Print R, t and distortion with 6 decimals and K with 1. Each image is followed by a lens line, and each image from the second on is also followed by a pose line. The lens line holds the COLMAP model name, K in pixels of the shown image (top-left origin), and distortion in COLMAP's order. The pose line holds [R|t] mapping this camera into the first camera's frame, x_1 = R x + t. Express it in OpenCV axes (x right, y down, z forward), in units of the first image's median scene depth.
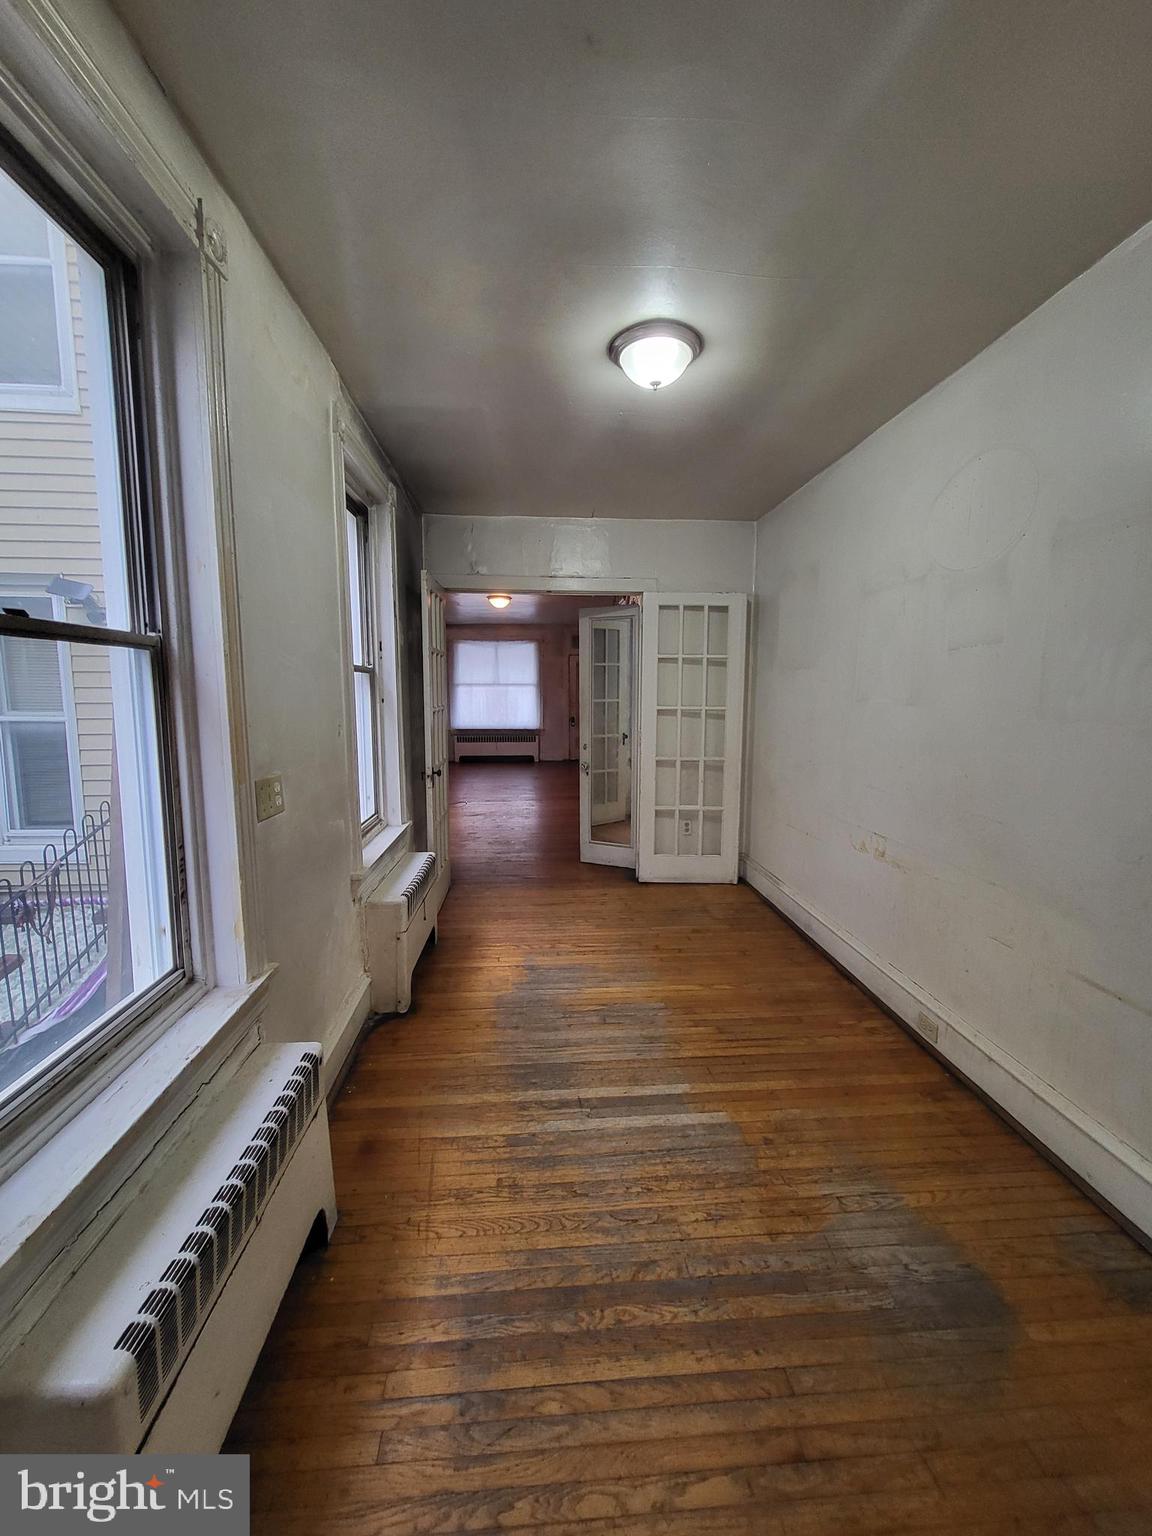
lens RADIAL K [[603.2, 0, 583.1], [0, 603.2, 757.9], [0, 0, 1]] dist [-0.001102, -0.000553]
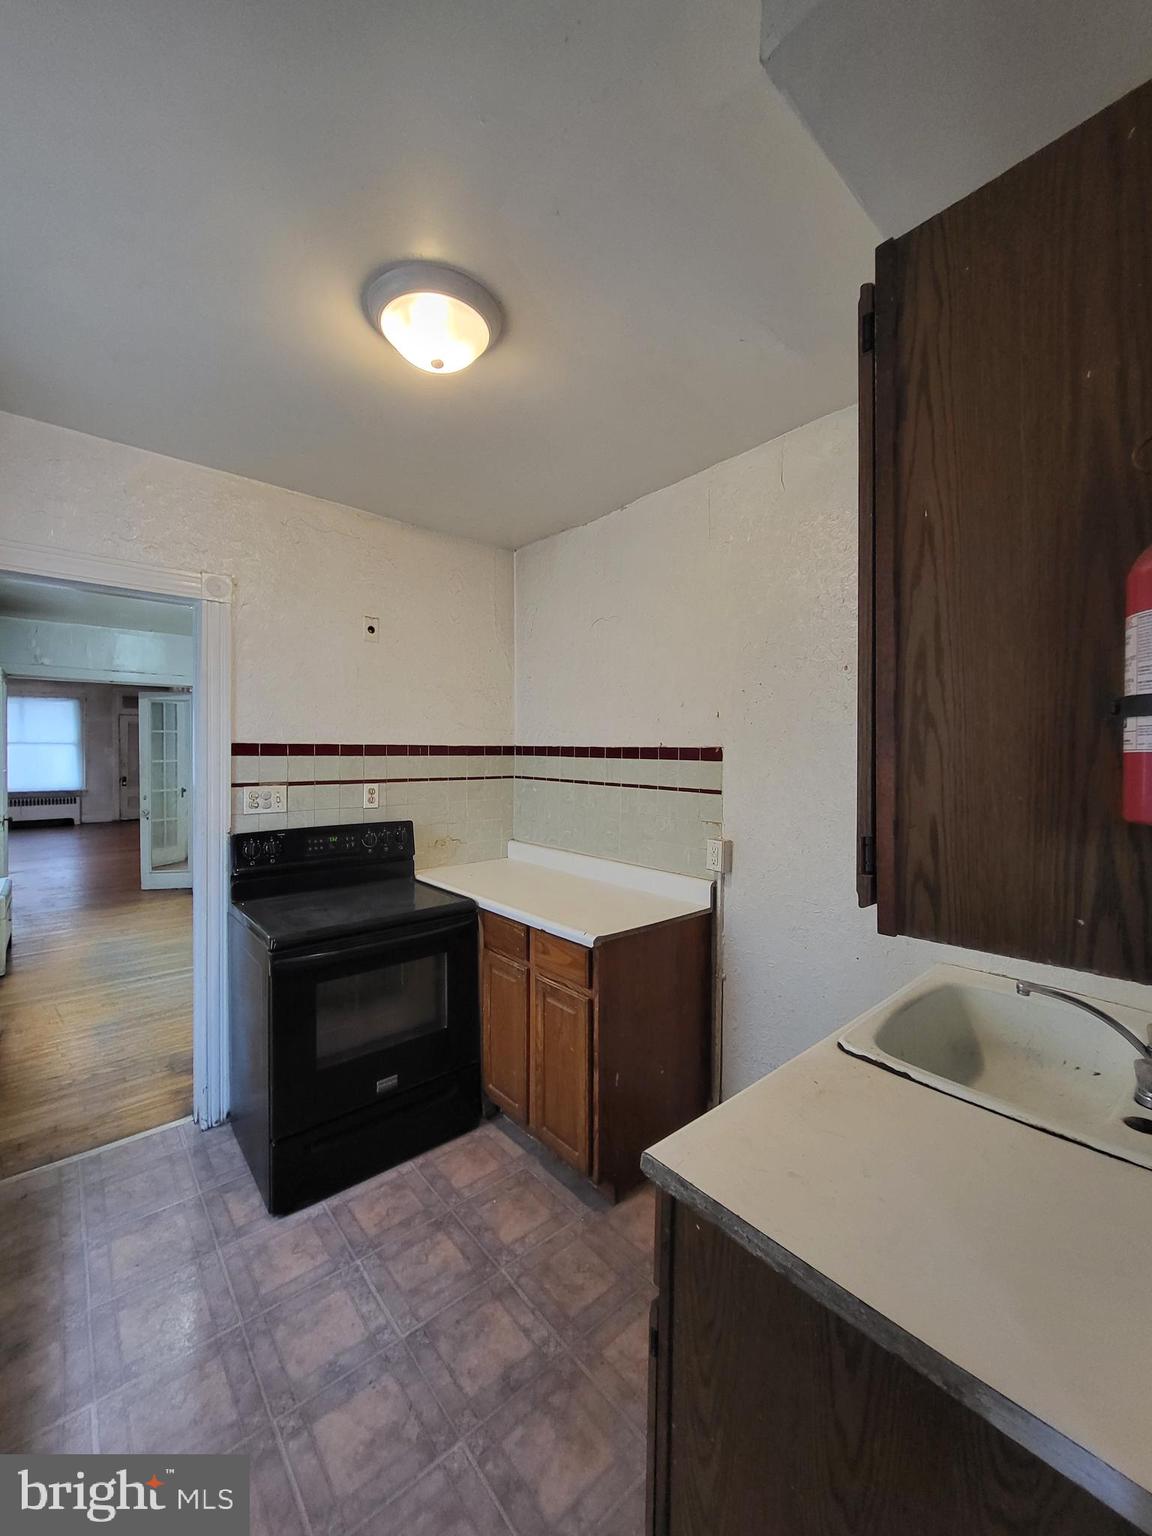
lens RADIAL K [[603.2, 0, 583.1], [0, 603.2, 757.9], [0, 0, 1]] dist [-0.001102, -0.000553]
pose [[0.799833, -0.006608, 0.600187, -0.040660], [0.061100, 0.995641, -0.070462, 0.085408], [-0.597105, 0.093029, 0.796750, -1.169485]]
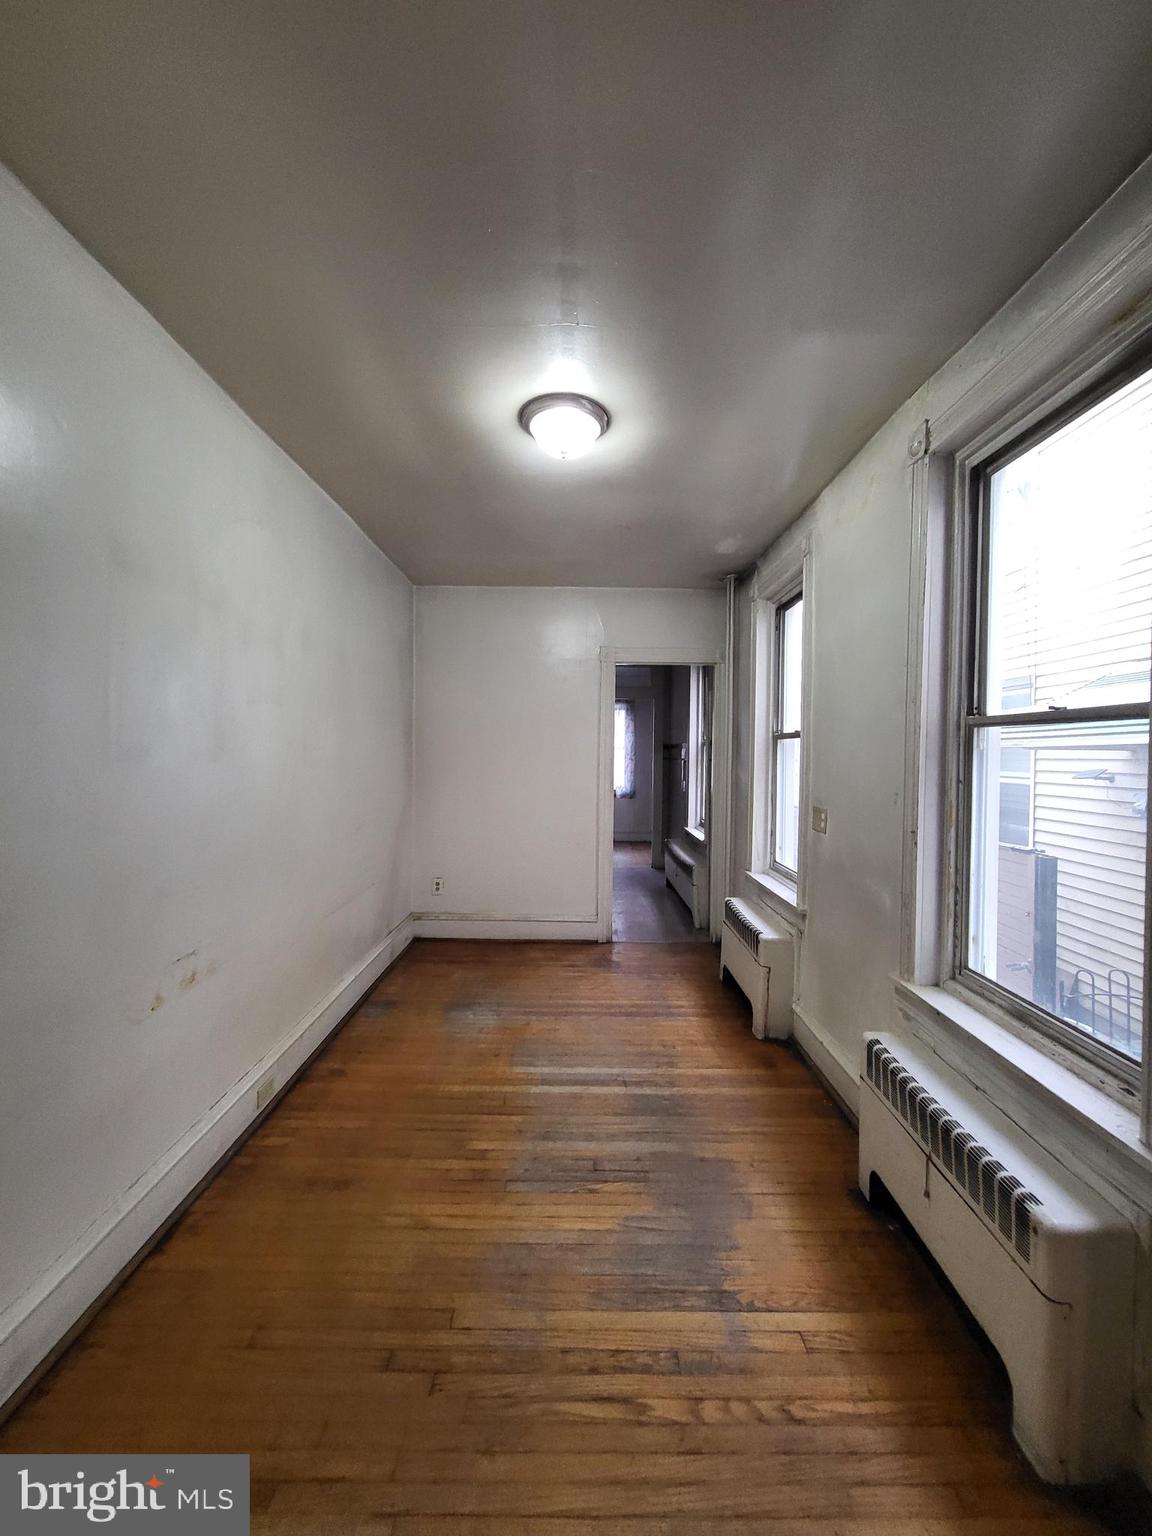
lens RADIAL K [[611.7, 0, 574.8], [0, 611.7, 759.4], [0, 0, 1]] dist [-0.000962, -0.000992]
pose [[-0.996129, -0.019524, 0.085705, 0.002641], [-0.008807, 0.992283, 0.123678, -0.205378], [-0.087458, 0.122445, -0.988614, 1.834286]]
